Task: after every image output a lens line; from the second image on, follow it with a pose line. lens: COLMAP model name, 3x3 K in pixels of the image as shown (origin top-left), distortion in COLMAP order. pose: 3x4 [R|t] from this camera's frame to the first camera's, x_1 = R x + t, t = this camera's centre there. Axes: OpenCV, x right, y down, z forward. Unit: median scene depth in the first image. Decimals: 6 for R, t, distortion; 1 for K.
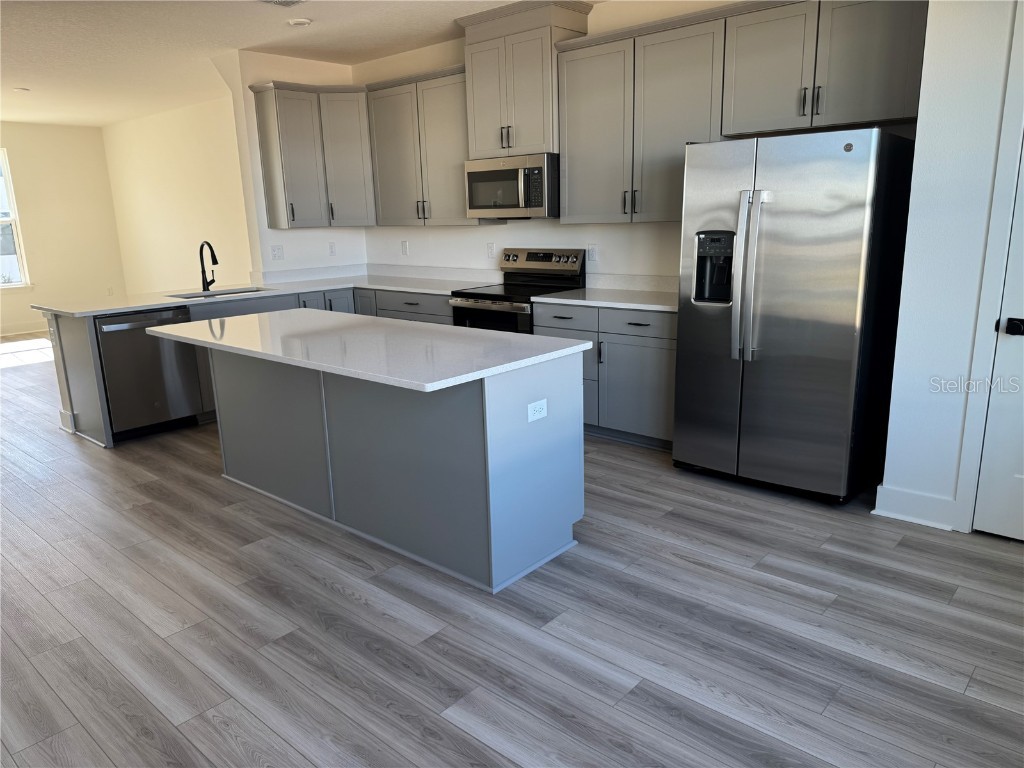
lens RADIAL K [[719.6, 0, 508.3], [0, 719.6, 406.0], [0, 0, 1]] dist [0.082684, -0.107502]
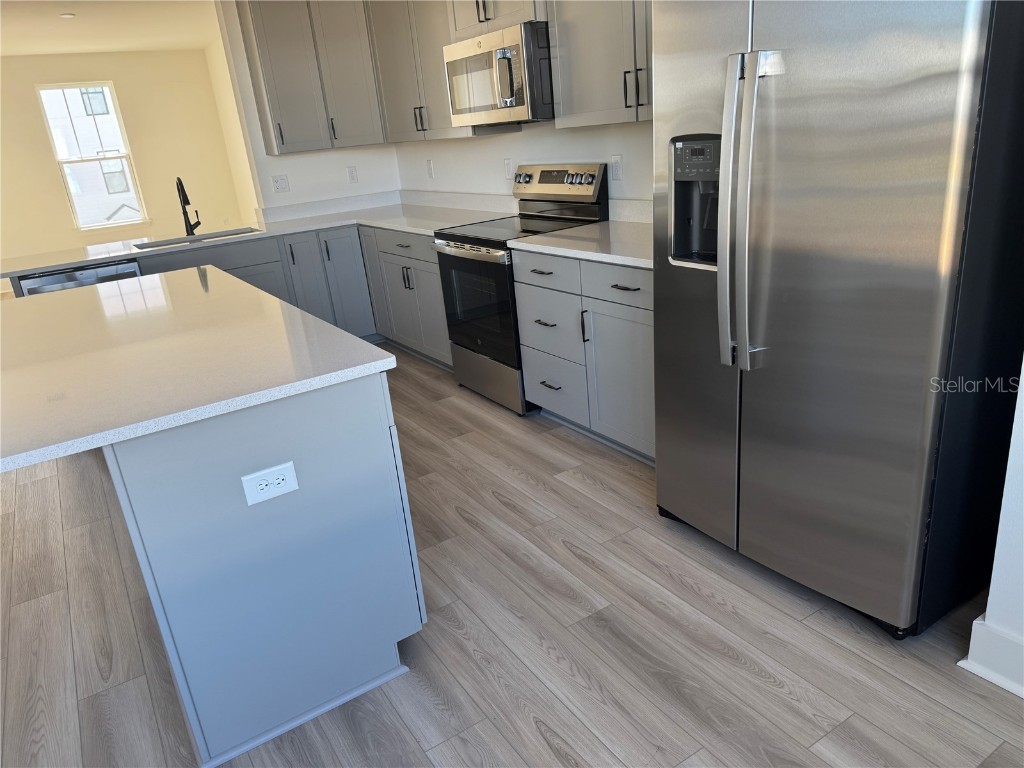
lens RADIAL K [[719.6, 0, 508.3], [0, 719.6, 406.0], [0, 0, 1]] dist [0.082684, -0.107502]
pose [[0.959631, 0.037728, -0.278719, 0.249564], [-0.002726, 0.992164, 0.124915, -0.083654], [0.281248, -0.119113, 0.952214, 0.323951]]
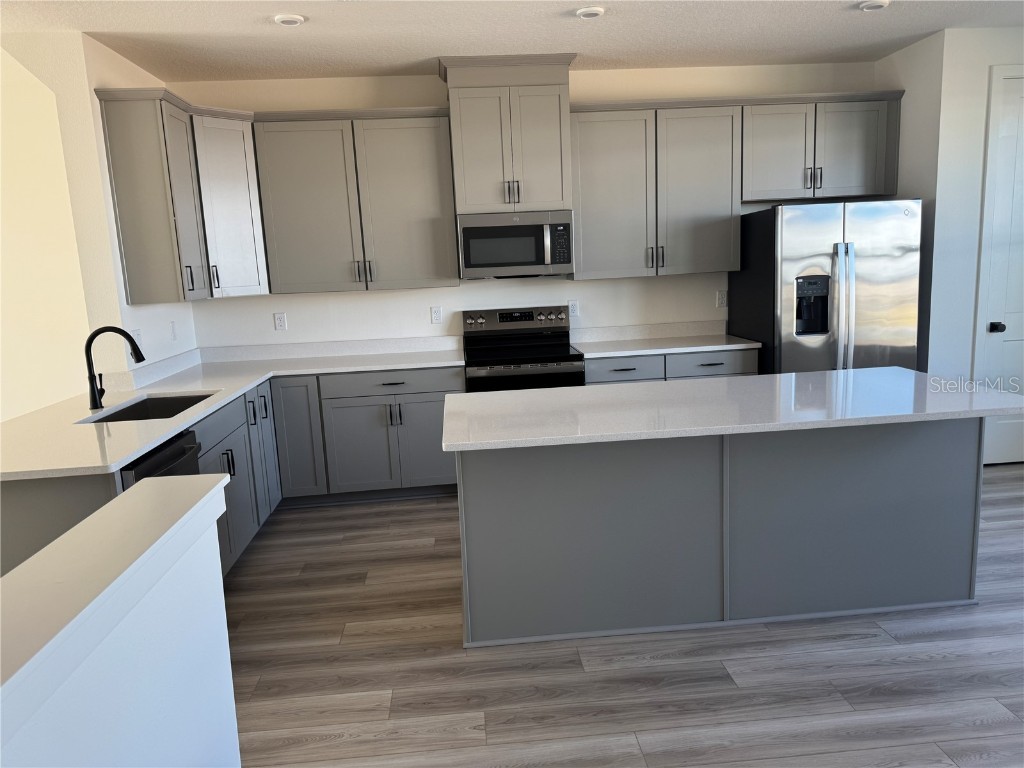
lens RADIAL K [[719.6, 0, 508.3], [0, 719.6, 406.0], [0, 0, 1]] dist [0.082684, -0.107502]
pose [[0.684037, -0.147125, 0.714456, -0.773972], [0.216372, 0.976292, -0.006115, -0.105527], [-0.696618, 0.158771, 0.699653, 0.433172]]
